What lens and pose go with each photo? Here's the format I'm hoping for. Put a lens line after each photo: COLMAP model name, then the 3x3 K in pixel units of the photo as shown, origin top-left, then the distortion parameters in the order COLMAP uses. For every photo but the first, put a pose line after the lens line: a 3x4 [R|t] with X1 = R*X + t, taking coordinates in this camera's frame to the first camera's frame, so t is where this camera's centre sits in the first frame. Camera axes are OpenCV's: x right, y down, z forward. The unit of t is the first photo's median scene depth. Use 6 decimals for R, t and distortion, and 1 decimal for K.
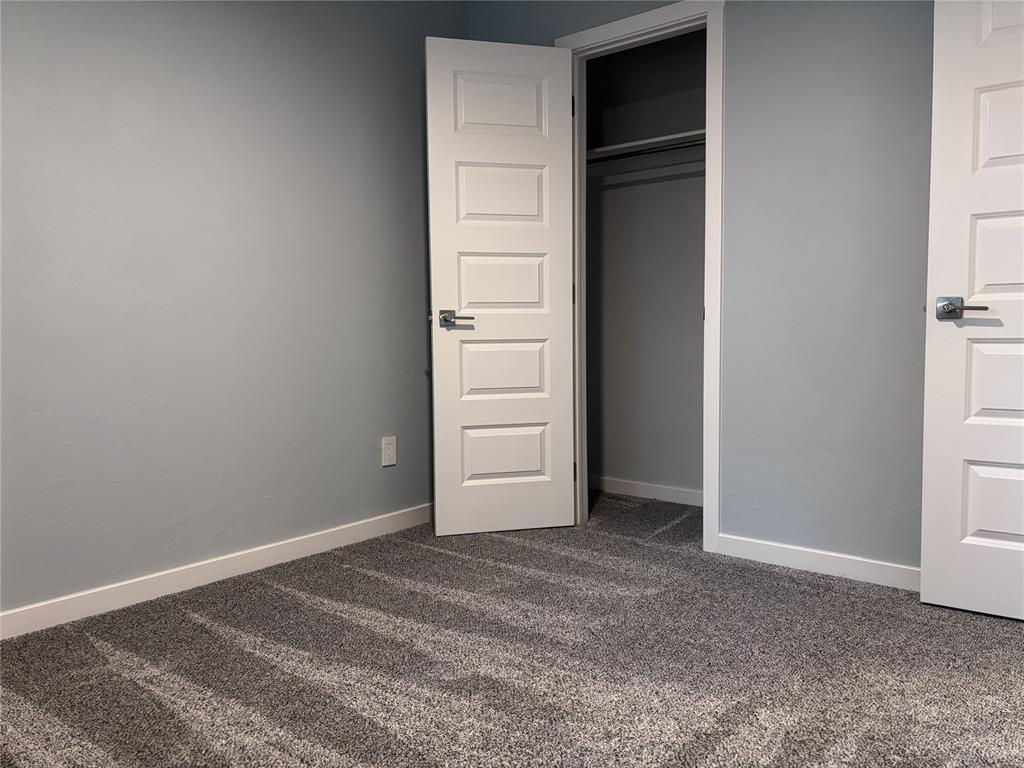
lens RADIAL K [[775.8, 0, 513.0], [0, 775.8, 381.2], [0, 0, 1]] dist [0.060602, -0.000345]
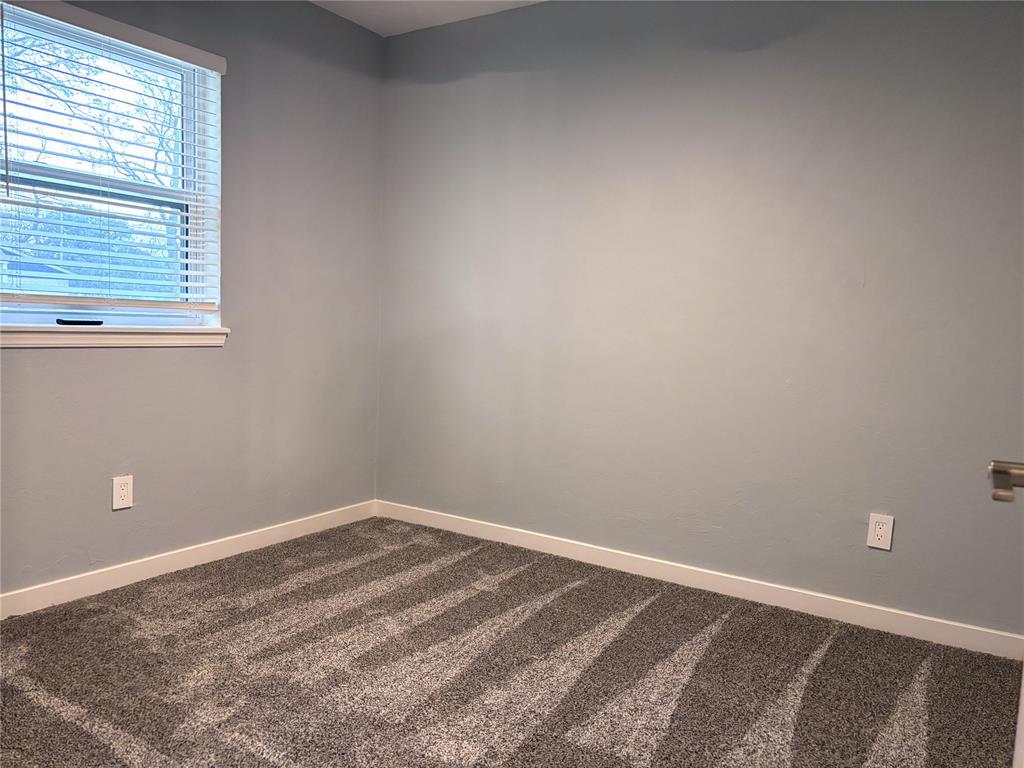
lens RADIAL K [[775.8, 0, 514.8], [0, 775.8, 384.2], [0, 0, 1]] dist [0.060602, -0.000345]
pose [[0.101987, 0.093725, -0.990361, 0.633063], [-0.095995, 0.991833, 0.083979, -0.099770], [0.990143, 0.086505, 0.110151, 0.531682]]
